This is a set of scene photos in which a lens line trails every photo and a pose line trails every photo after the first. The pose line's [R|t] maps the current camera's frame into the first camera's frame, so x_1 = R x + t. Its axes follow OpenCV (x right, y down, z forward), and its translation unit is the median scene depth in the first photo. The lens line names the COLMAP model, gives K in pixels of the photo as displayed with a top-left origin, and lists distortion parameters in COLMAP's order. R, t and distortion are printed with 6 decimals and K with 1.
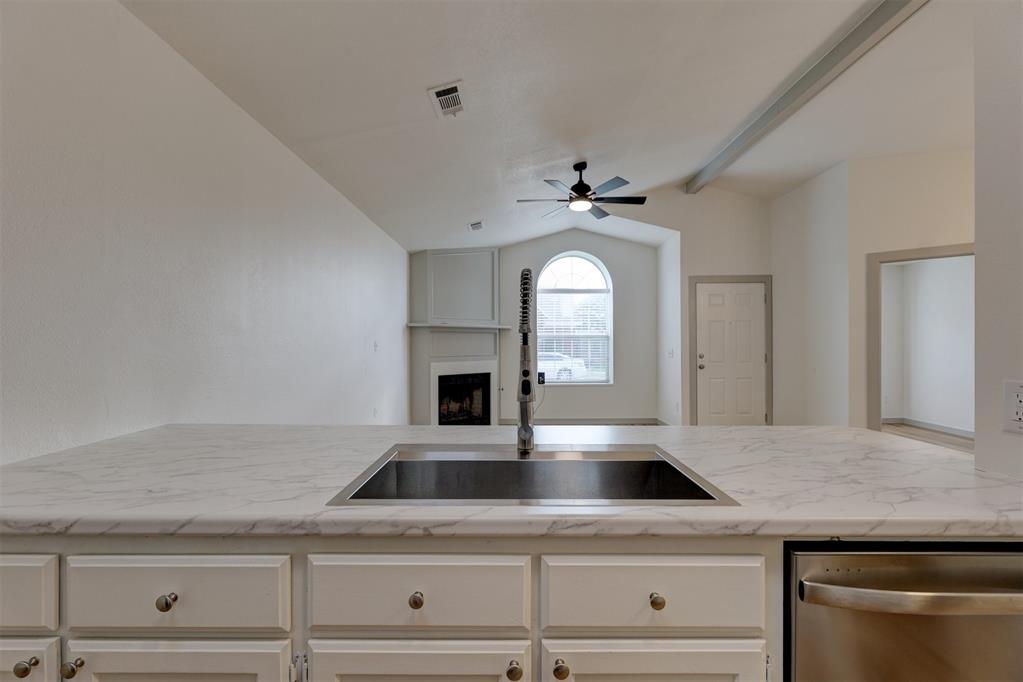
lens RADIAL K [[463.4, 0, 510.3], [0, 463.4, 341.4], [0, 0, 1]] dist [0.002868, 0.000317]
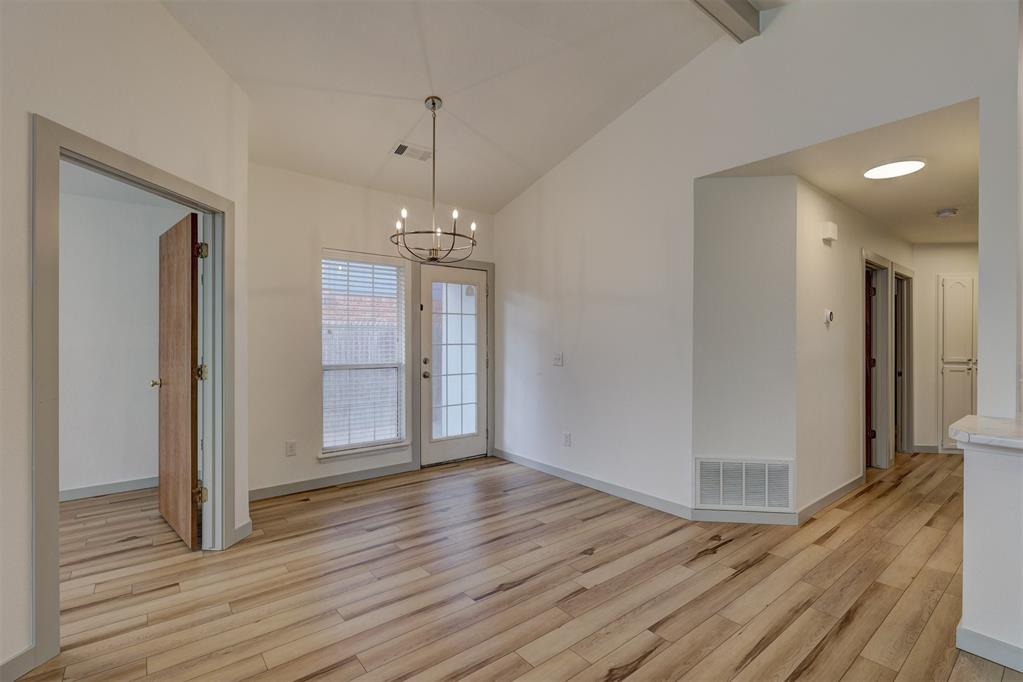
lens RADIAL K [[463.4, 0, 510.3], [0, 463.4, 341.4], [0, 0, 1]] dist [0.002868, 0.000317]
pose [[-0.629943, -0.000309, 0.776641, 0.164267], [-0.005156, 0.999980, -0.003784, 0.000508], [-0.776624, -0.006388, -0.629932, 0.707724]]
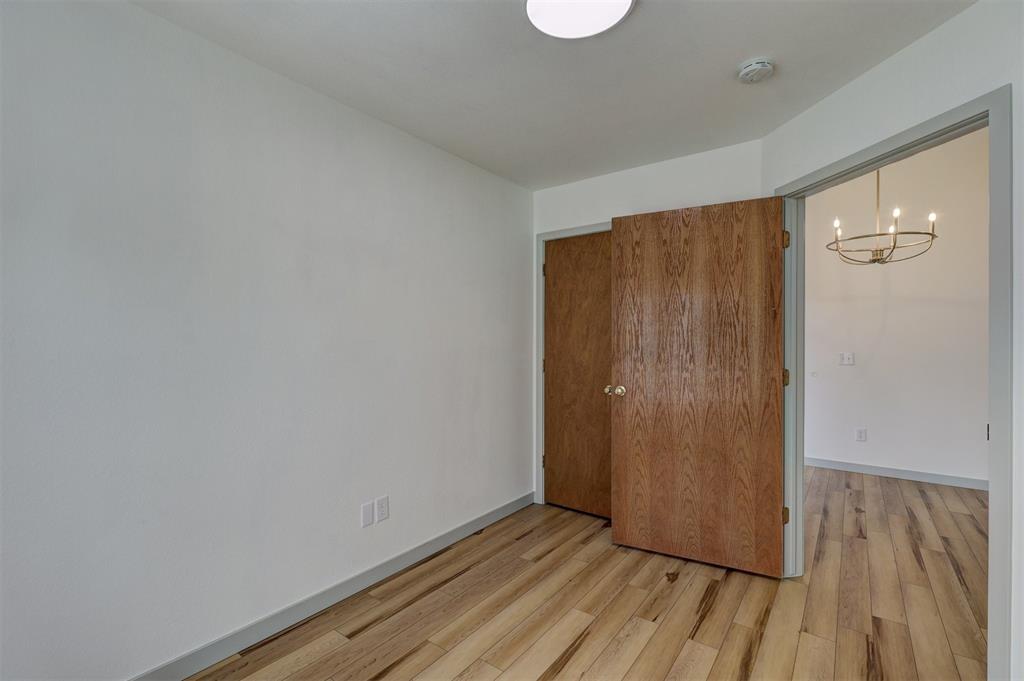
lens RADIAL K [[455.7, 0, 509.0], [0, 455.7, 343.7], [0, 0, 1]] dist [-0.003565, -0.000210]
pose [[-0.797683, -0.000662, 0.603076, 0.667946], [-0.001519, 0.999998, -0.000912, 0.000620], [-0.603075, -0.001643, -0.797683, 1.121773]]
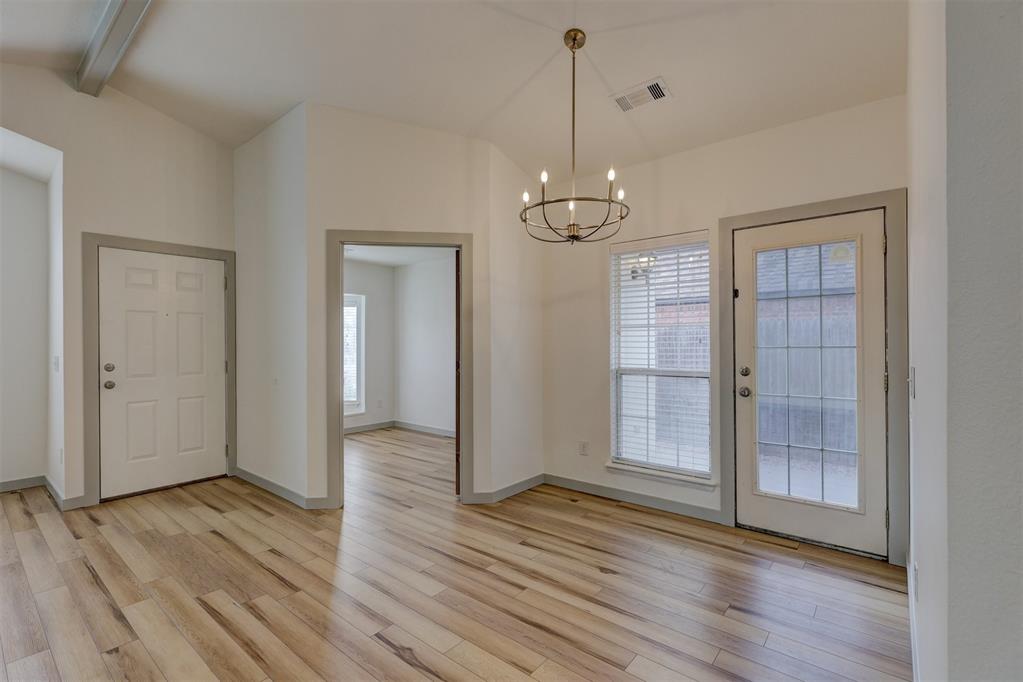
lens RADIAL K [[464.6, 0, 510.2], [0, 464.6, 343.6], [0, 0, 1]] dist [0.000519, -0.000081]
pose [[0.634979, 0.001051, 0.772528, 0.276730], [-0.001274, 0.999999, -0.000313, 0.000040], [-0.772528, -0.000785, 0.634980, 0.208073]]
